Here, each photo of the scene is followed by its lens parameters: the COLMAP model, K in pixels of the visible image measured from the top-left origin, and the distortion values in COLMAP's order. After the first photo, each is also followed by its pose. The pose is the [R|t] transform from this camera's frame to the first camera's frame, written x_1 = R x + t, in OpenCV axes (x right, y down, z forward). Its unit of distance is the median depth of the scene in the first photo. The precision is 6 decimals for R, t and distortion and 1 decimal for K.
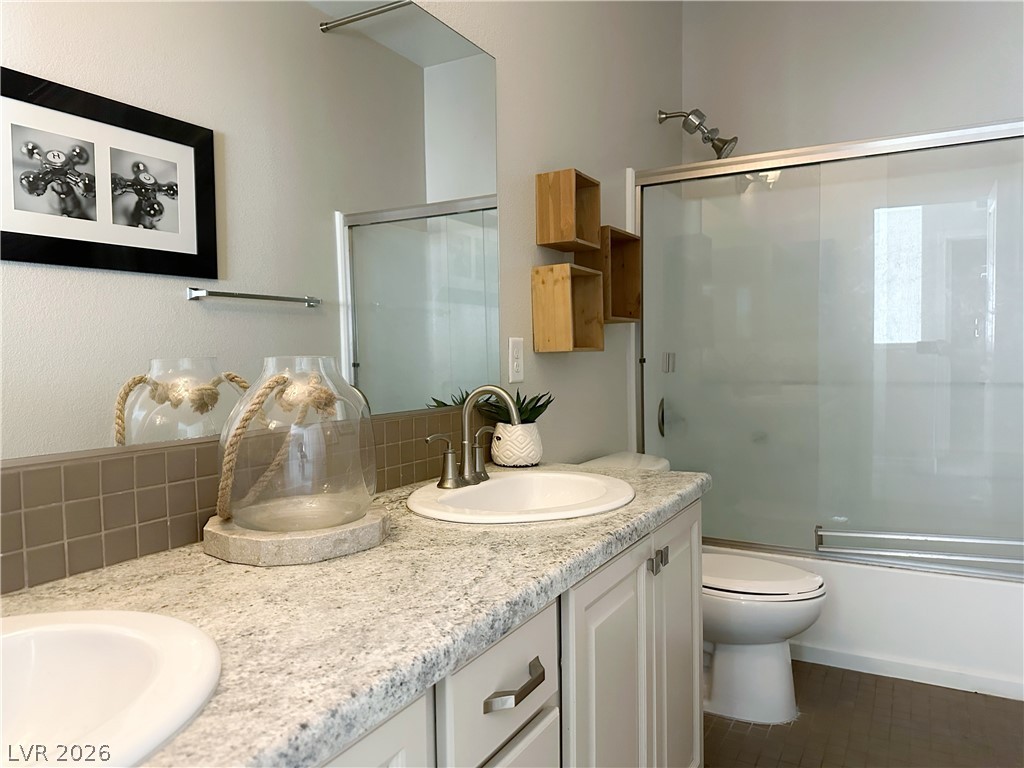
lens RADIAL K [[717.7, 0, 519.0], [0, 717.7, 387.6], [0, 0, 1]] dist [0.078307, -0.099554]
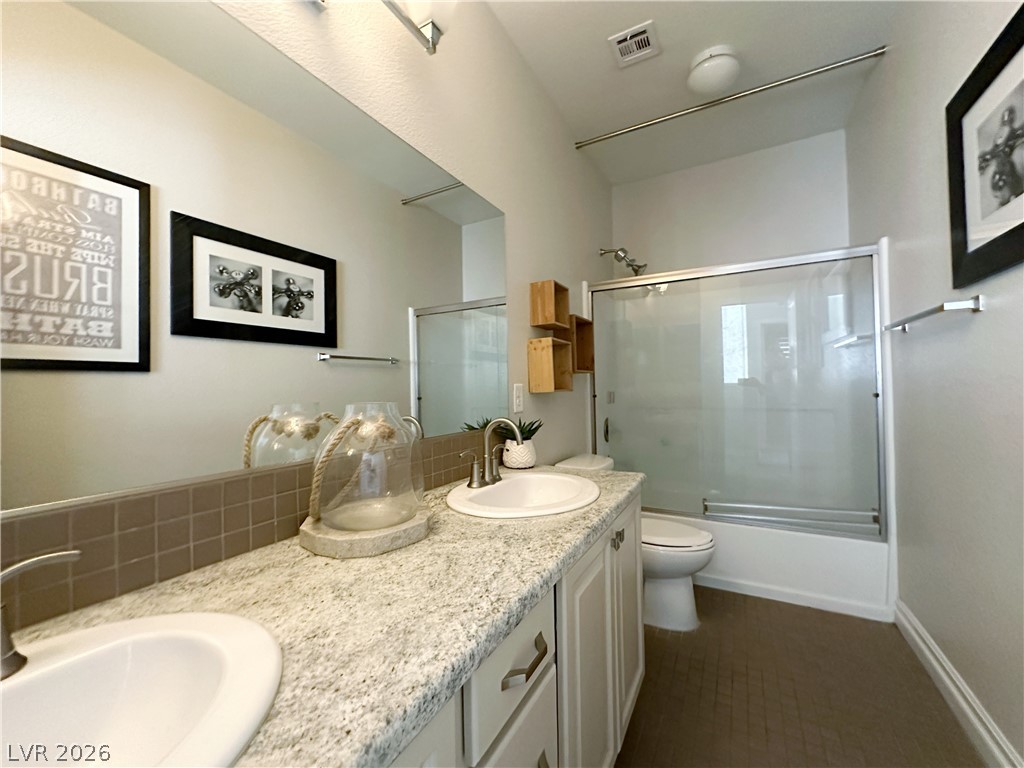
lens RADIAL K [[410.3, 0, 517.0], [0, 410.3, 380.1], [0, 0, 1]] dist [-0.003841, 0.001838]
pose [[0.999994, -0.002887, 0.002144, -0.010389], [0.003021, 0.997831, -0.065766, -0.023121], [-0.001950, 0.065772, 0.997833, 0.122322]]
